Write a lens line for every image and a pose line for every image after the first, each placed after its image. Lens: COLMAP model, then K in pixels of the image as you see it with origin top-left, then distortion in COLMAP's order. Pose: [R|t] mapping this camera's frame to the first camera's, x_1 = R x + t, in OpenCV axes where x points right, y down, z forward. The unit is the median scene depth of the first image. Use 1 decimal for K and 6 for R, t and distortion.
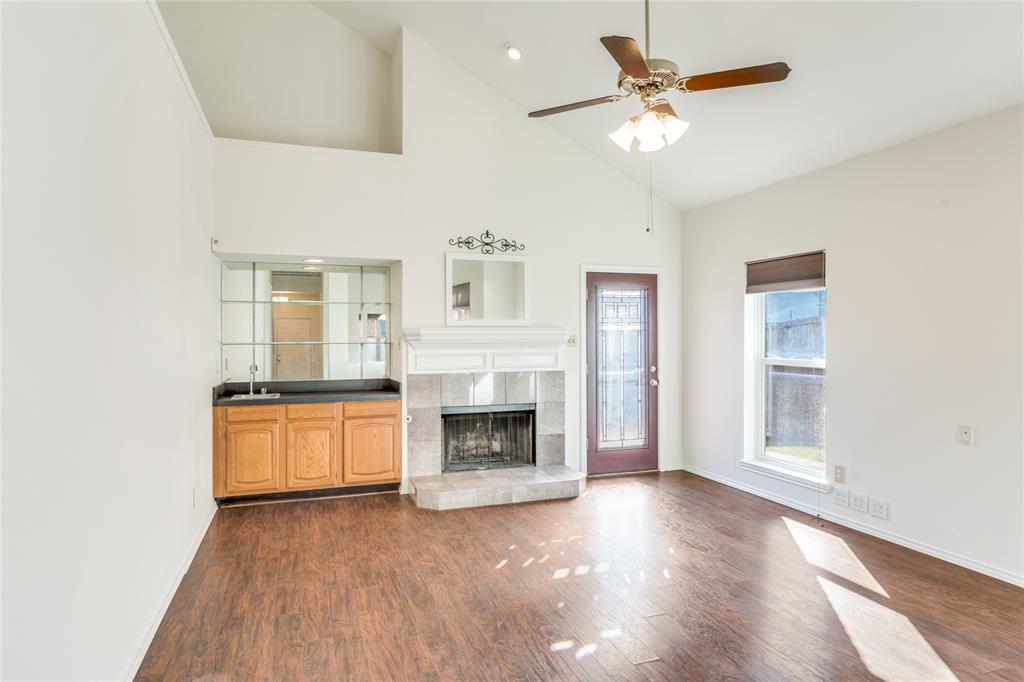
lens RADIAL K [[609.9, 0, 504.6], [0, 609.9, 334.8], [0, 0, 1]] dist [-0.004746, 0.002912]
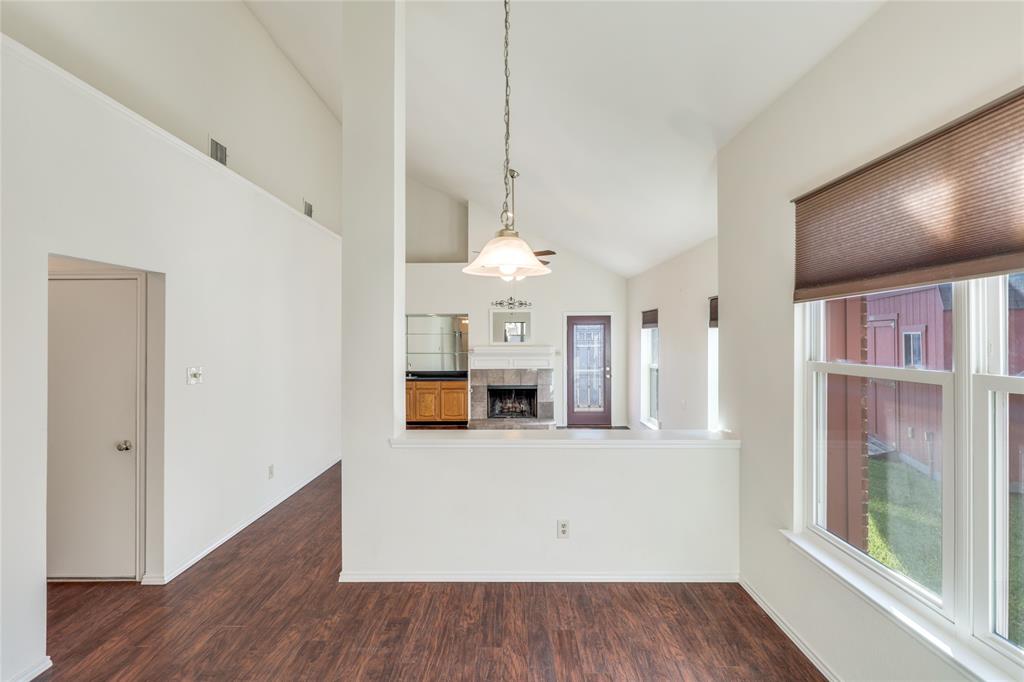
lens RADIAL K [[479.9, 0, 502.4], [0, 479.9, 335.9], [0, 0, 1]] dist [-0.000421, 0.000529]
pose [[0.940892, -0.002637, -0.338696, 0.503957], [0.002043, 0.999996, -0.002112, -0.044725], [0.338700, 0.001295, 0.940894, -0.505219]]
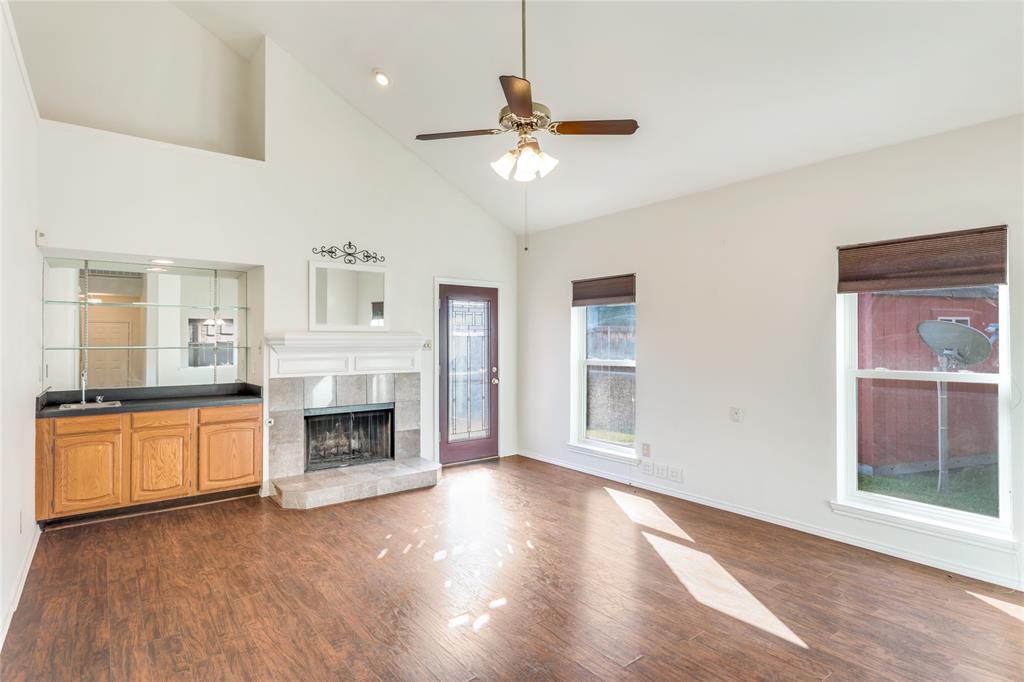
lens RADIAL K [[534.2, 0, 509.9], [0, 534.2, 338.7], [0, 0, 1]] dist [-0.000079, 0.001848]
pose [[0.946069, 0.003854, 0.323942, -0.069873], [-0.002771, 0.999989, -0.003804, 0.001278], [-0.323953, 0.002701, 0.946069, 0.029077]]
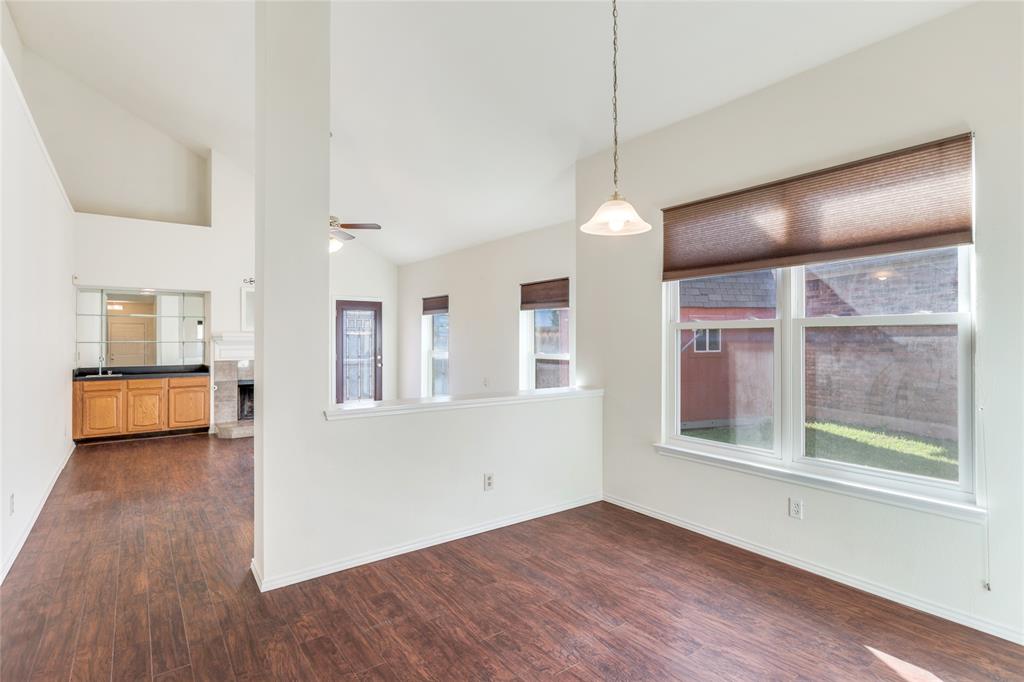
lens RADIAL K [[517.1, 0, 514.3], [0, 517.1, 336.8], [0, 0, 1]] dist [0.001656, 0.001073]
pose [[0.951482, 0.003249, 0.307686, 0.184834], [-0.001959, 0.999988, -0.004503, 0.004706], [-0.307697, 0.003681, 0.951477, -0.589661]]
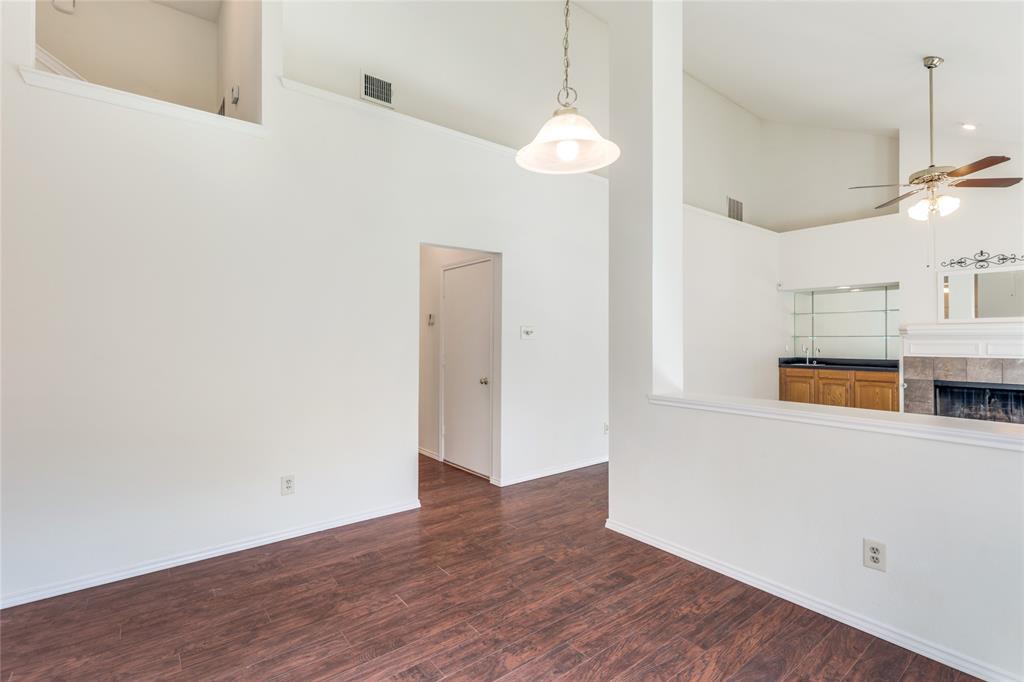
lens RADIAL K [[469.0, 0, 506.1], [0, 469.0, 335.1], [0, 0, 1]] dist [0.002742, 0.000656]
pose [[0.323363, -0.004621, -0.946264, 0.643712], [0.001467, 0.999989, -0.004382, 0.016113], [0.946274, 0.000029, 0.323367, -0.325102]]
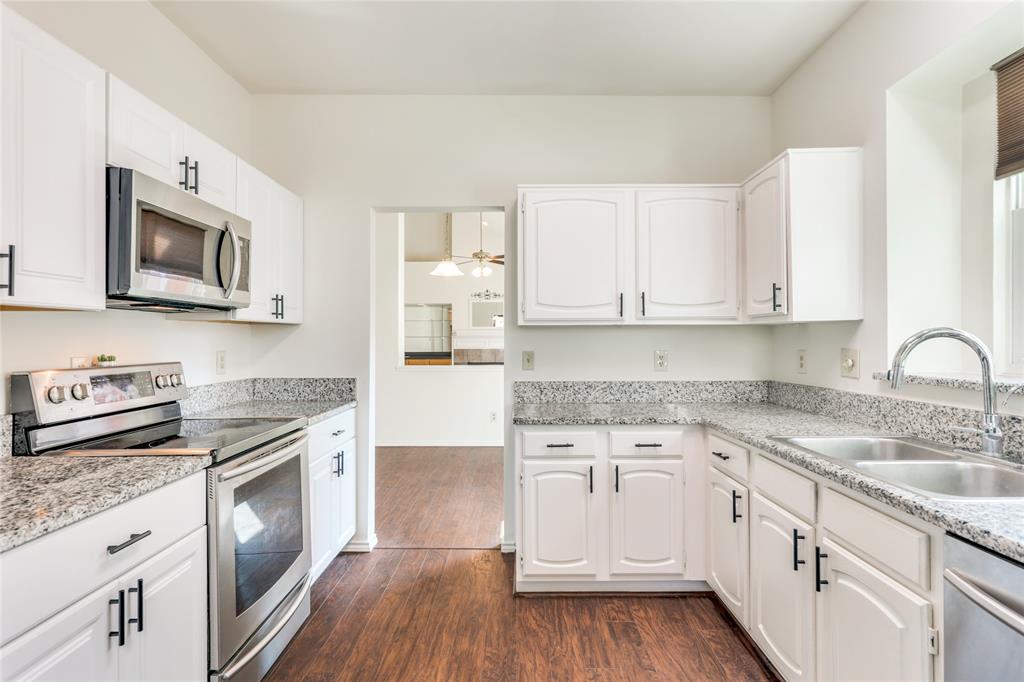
lens RADIAL K [[534.2, 0, 509.9], [0, 534.2, 338.7], [0, 0, 1]] dist [-0.000079, 0.001848]
pose [[0.944350, -0.005677, -0.328892, 0.797943], [0.006285, 0.999980, 0.000786, 0.022336], [0.328881, -0.002809, 0.944367, -1.024735]]
